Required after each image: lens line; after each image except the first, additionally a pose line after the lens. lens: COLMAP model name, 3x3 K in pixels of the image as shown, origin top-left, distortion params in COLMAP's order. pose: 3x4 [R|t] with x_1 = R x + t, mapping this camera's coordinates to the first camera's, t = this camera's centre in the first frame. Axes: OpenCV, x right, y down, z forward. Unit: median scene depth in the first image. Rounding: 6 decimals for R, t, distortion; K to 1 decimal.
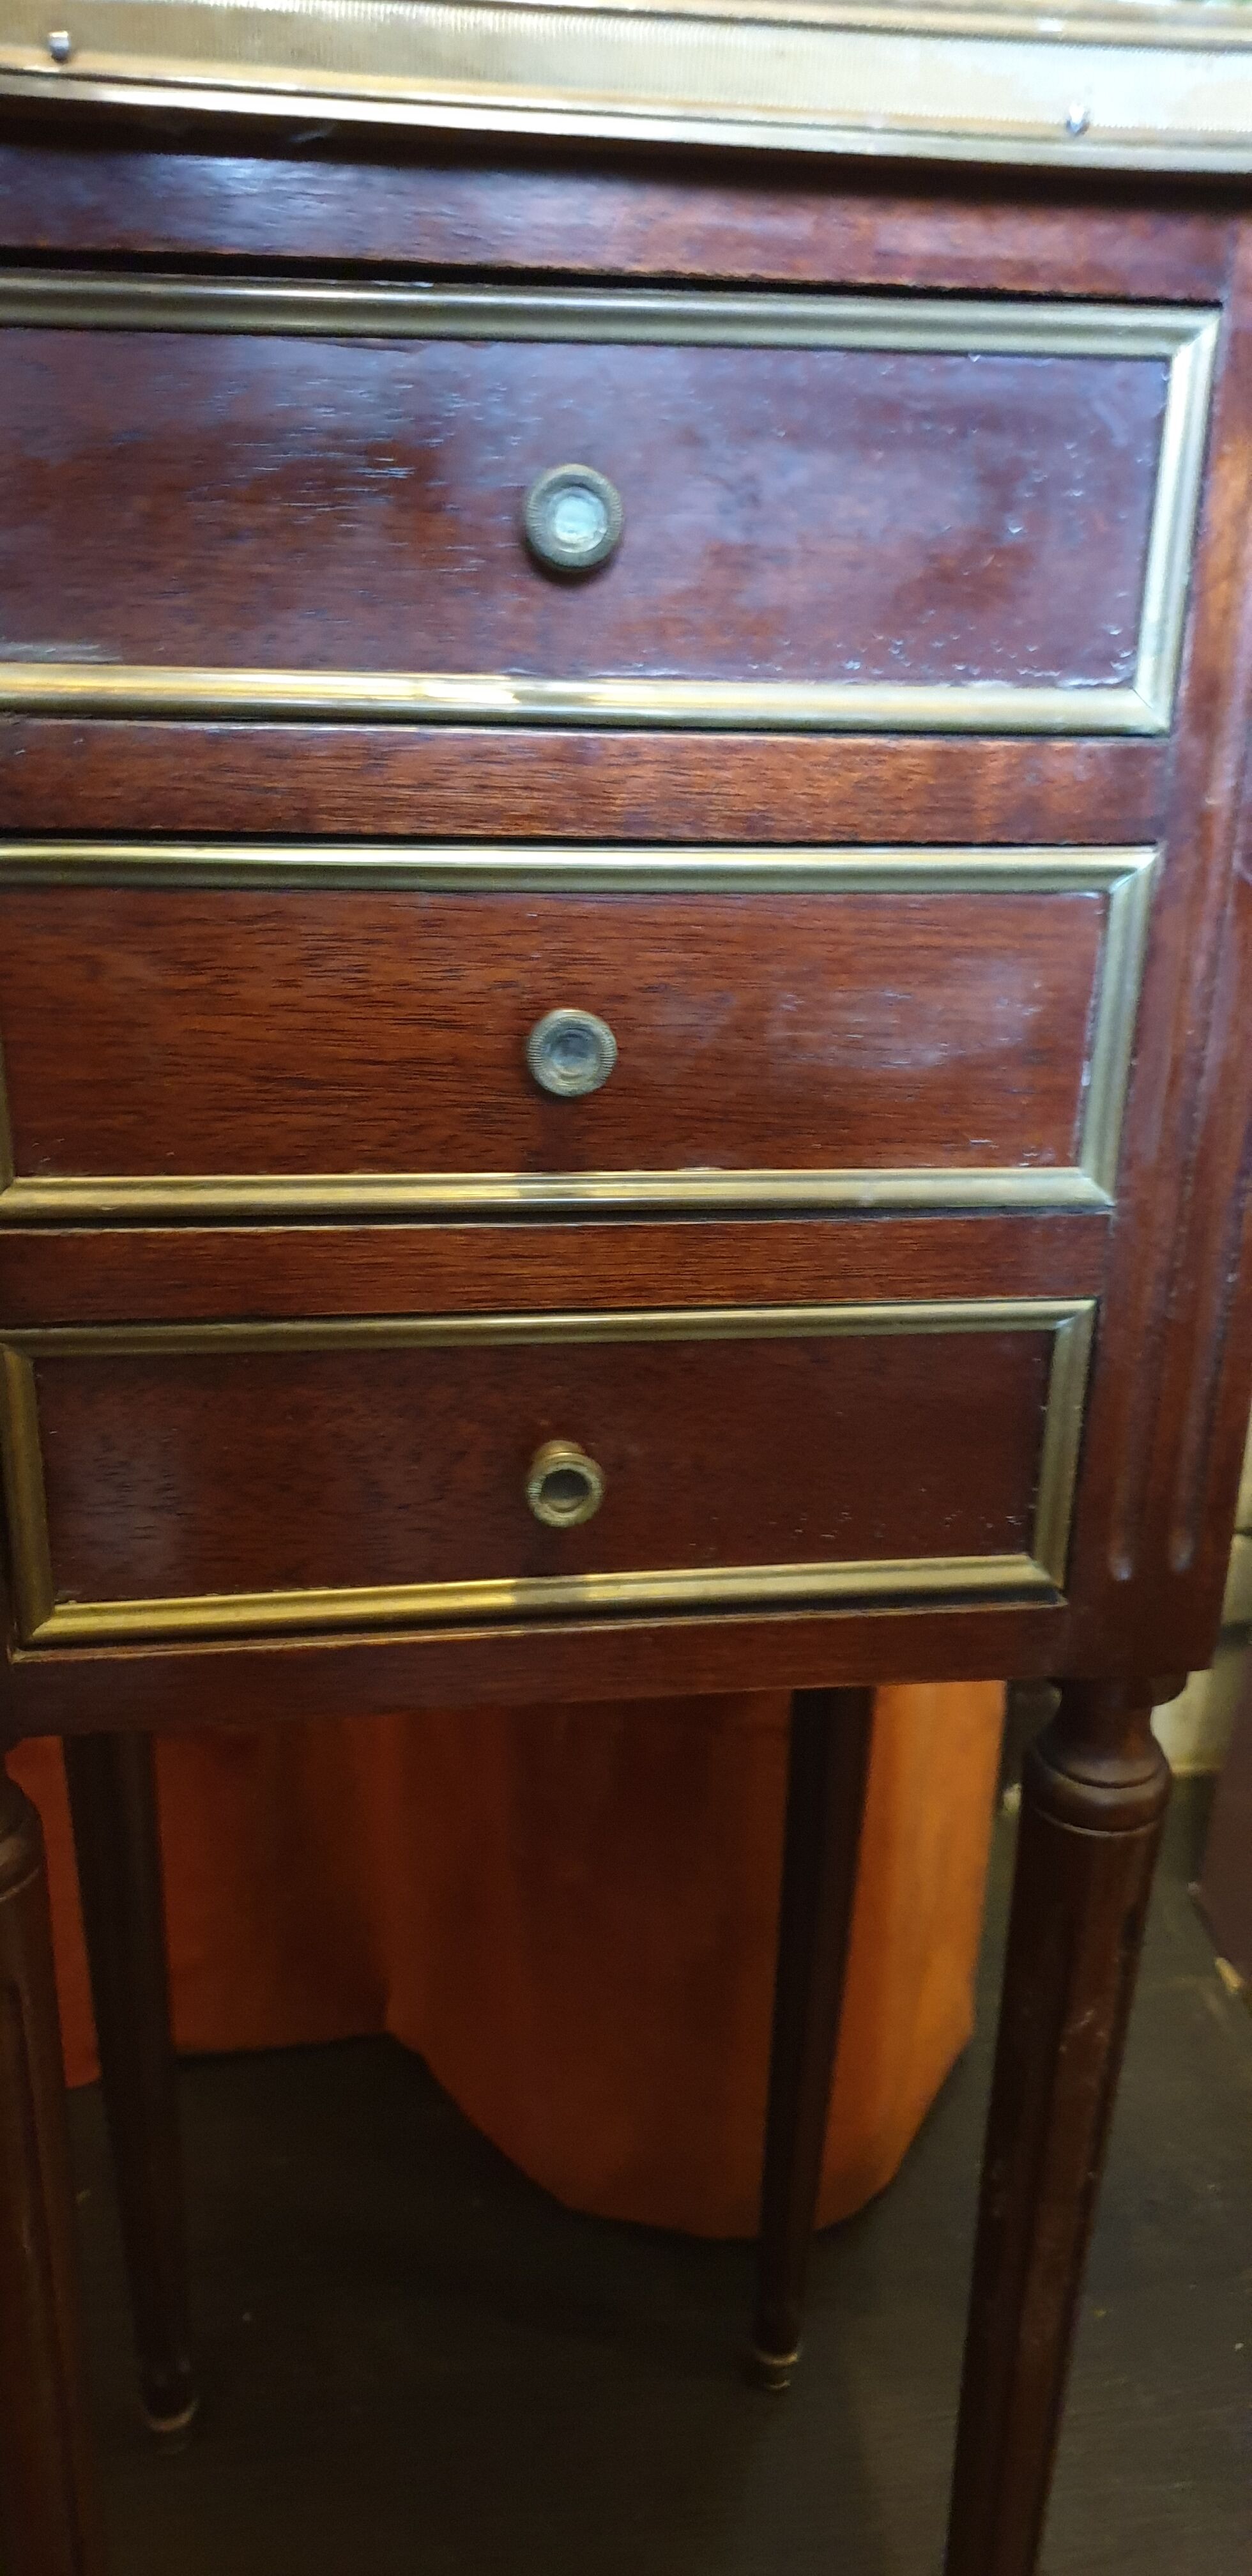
lens RADIAL K [[2023.6, 0, 670.4], [0, 2023.6, 1288.4], [0, 0, 1]] dist [-0.007578, -0.002876]
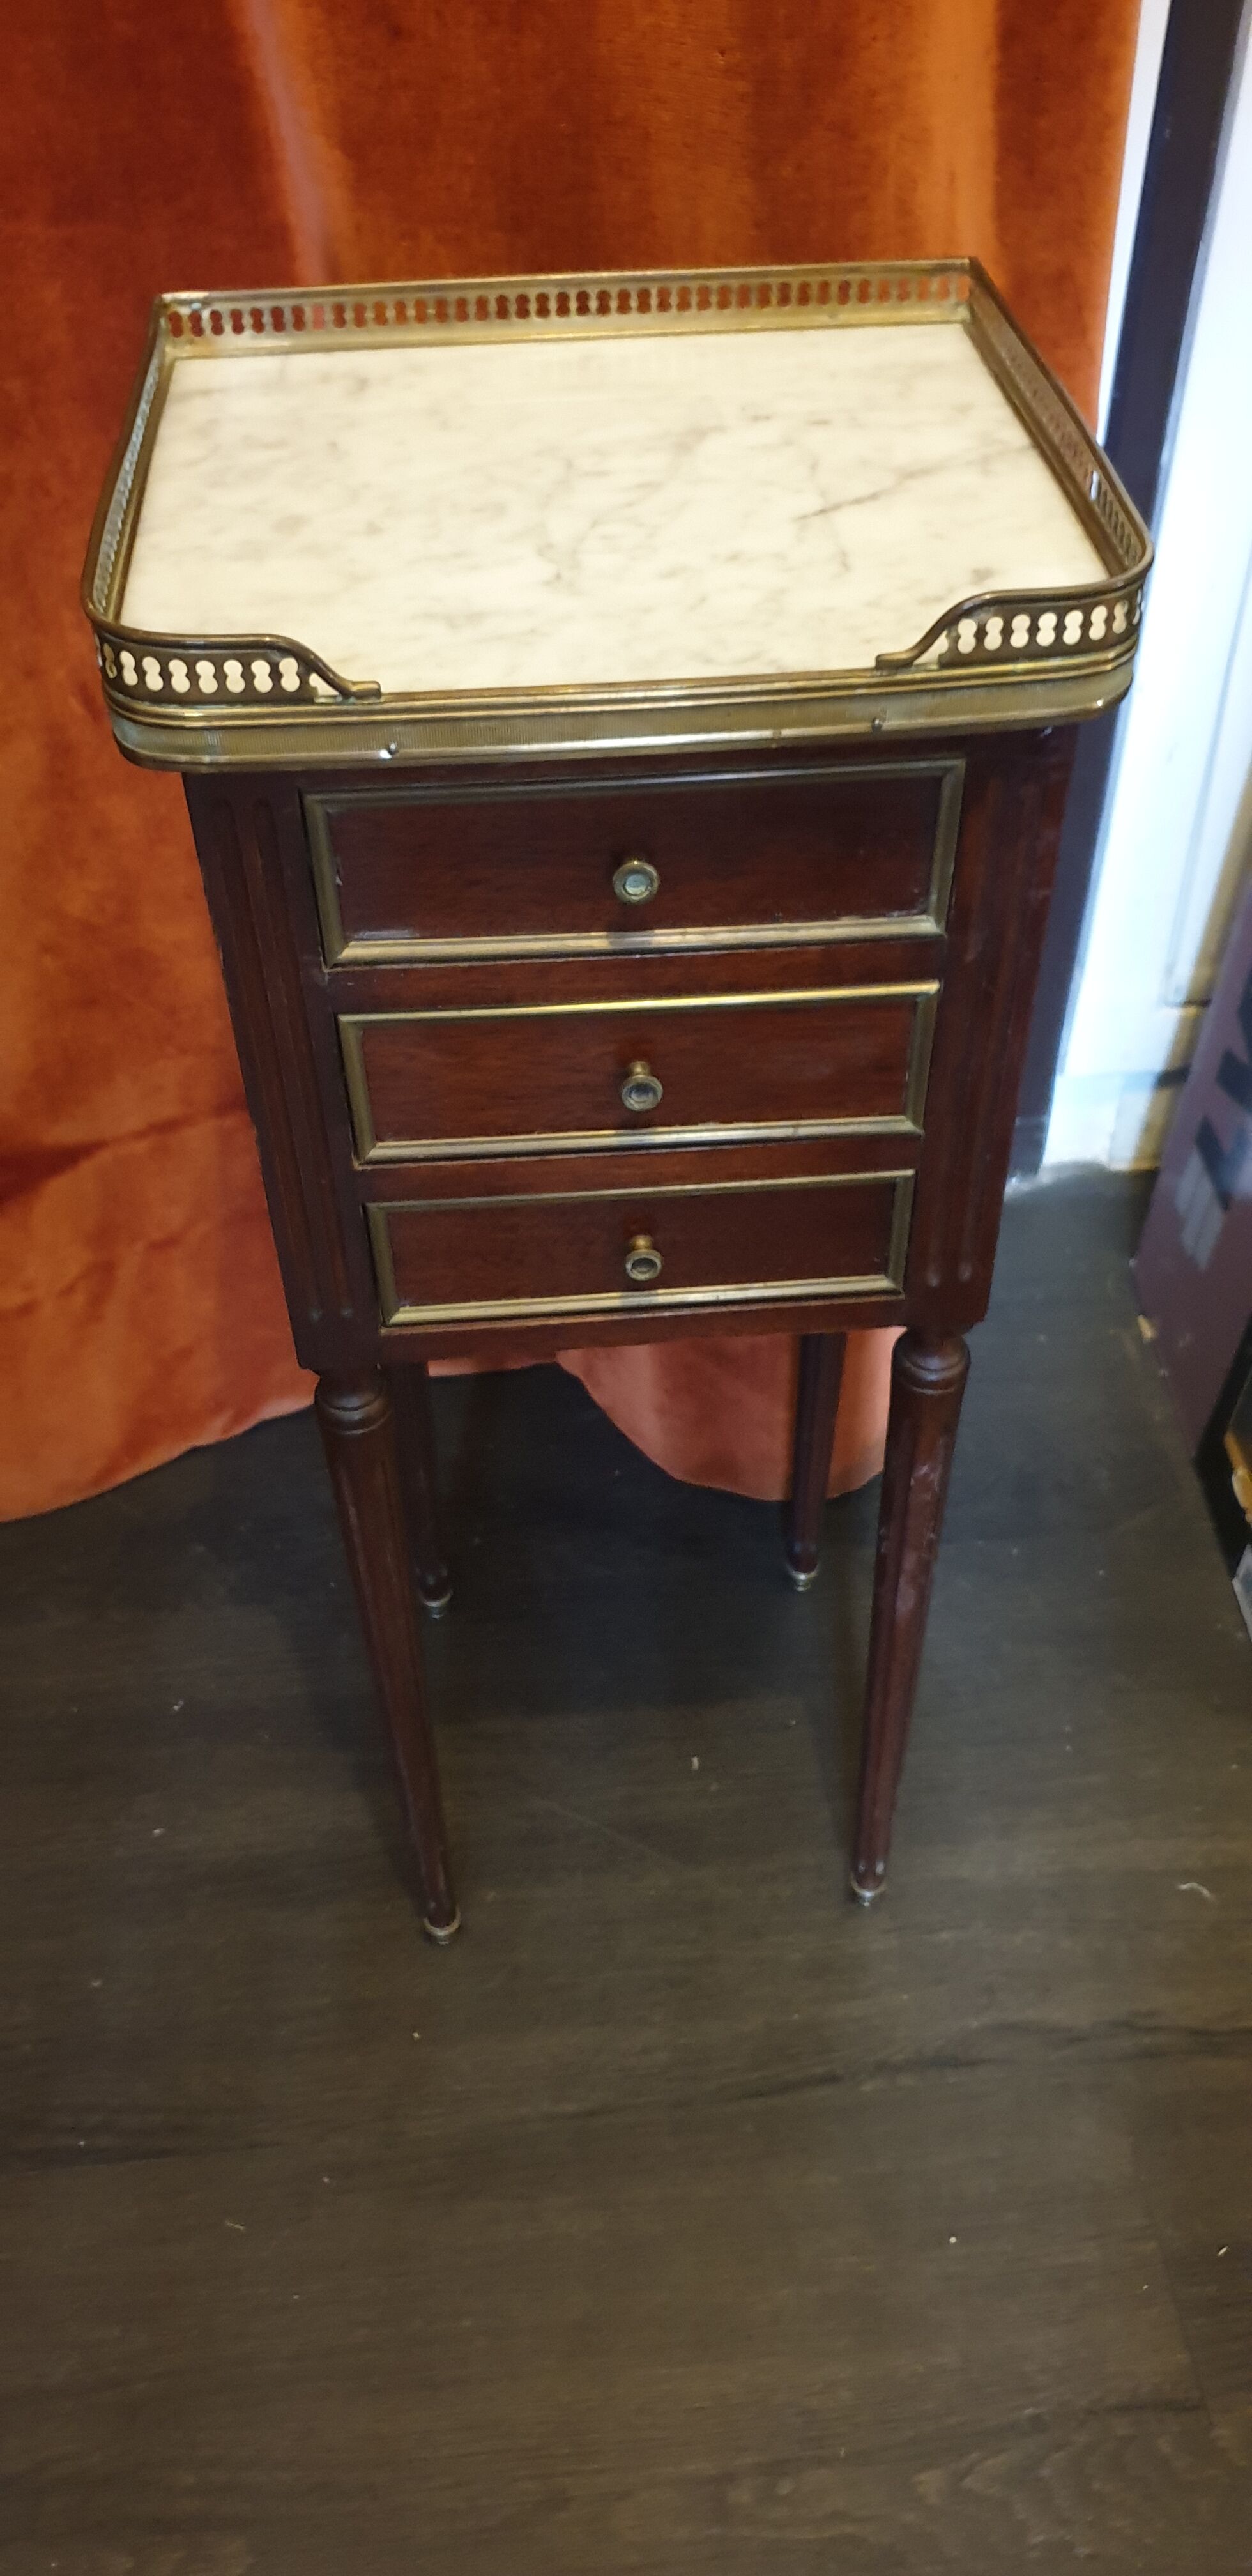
lens RADIAL K [[1917.2, 0, 626.0], [0, 1917.2, 1288.0], [0, 0, 1]] dist [0.004334, 0.000832]
pose [[0.995978, 0.018079, -0.087761, 0.097454], [0.016329, 0.926411, 0.376160, -0.589431], [0.088103, -0.376080, 0.922389, -0.770372]]
